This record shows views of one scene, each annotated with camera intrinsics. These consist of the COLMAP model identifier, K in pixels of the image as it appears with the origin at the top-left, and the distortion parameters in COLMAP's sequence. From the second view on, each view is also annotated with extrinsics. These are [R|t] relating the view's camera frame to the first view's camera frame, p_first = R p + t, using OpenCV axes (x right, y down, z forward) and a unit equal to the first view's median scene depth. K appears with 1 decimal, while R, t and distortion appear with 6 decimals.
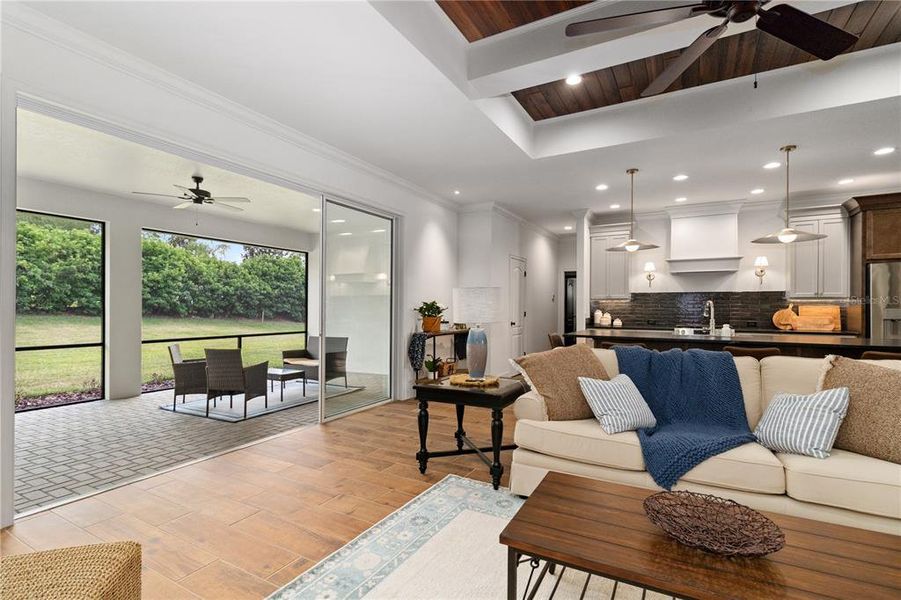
lens RADIAL K [[419.7, 0, 455.9], [0, 419.7, 303.1], [0, 0, 1]] dist [0.000879, -0.000108]
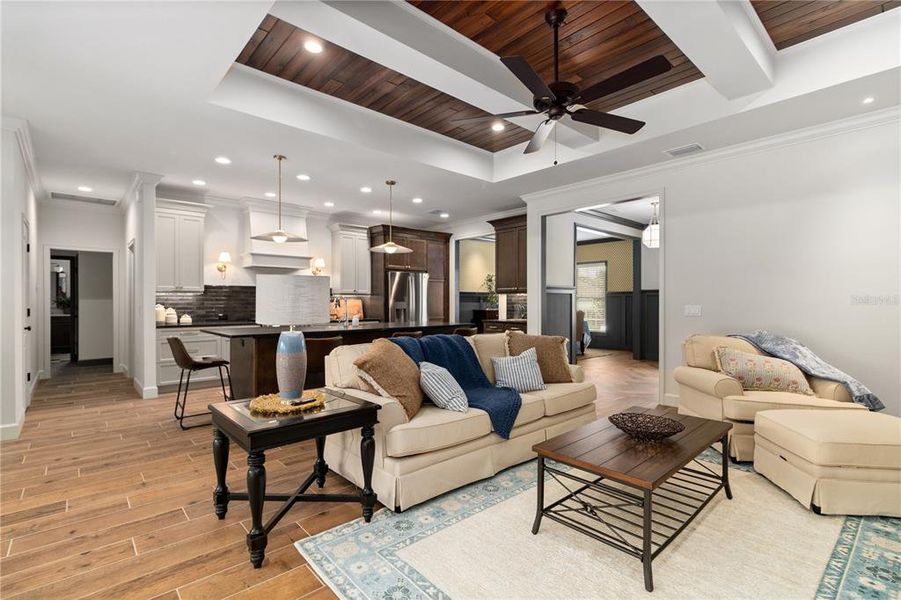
lens RADIAL K [[419.7, 0, 455.9], [0, 419.7, 303.1], [0, 0, 1]] dist [0.000879, -0.000108]
pose [[0.318880, -0.006468, 0.947773, -0.284917], [-0.009744, 0.999901, 0.010102, -0.000362], [-0.947745, -0.012456, 0.318786, 0.256982]]
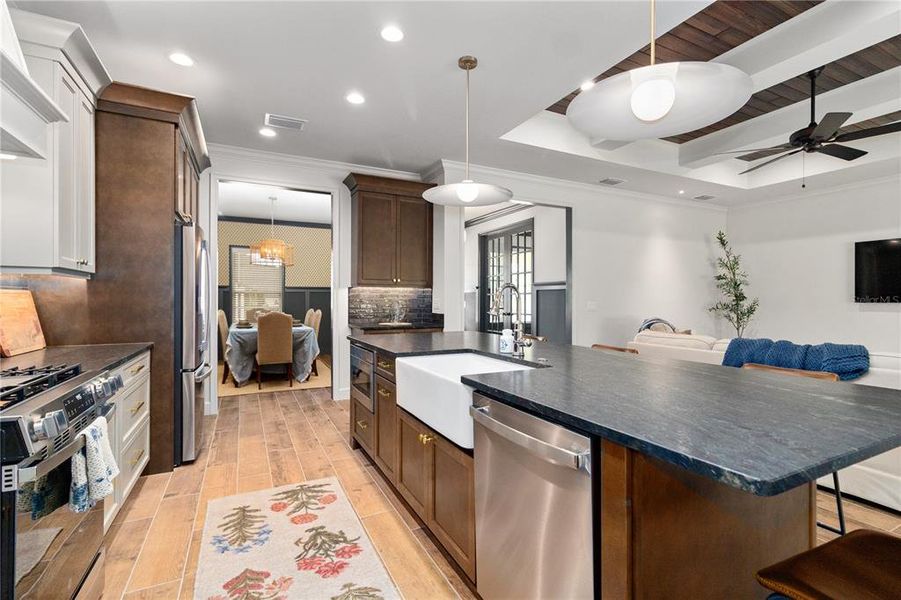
lens RADIAL K [[419.7, 0, 455.9], [0, 419.7, 303.1], [0, 0, 1]] dist [0.000879, -0.000108]
pose [[-0.828244, -0.006317, 0.560332, 0.290435], [-0.008530, 0.999963, -0.001334, 0.014350], [-0.560303, -0.005885, -0.828267, 1.080157]]
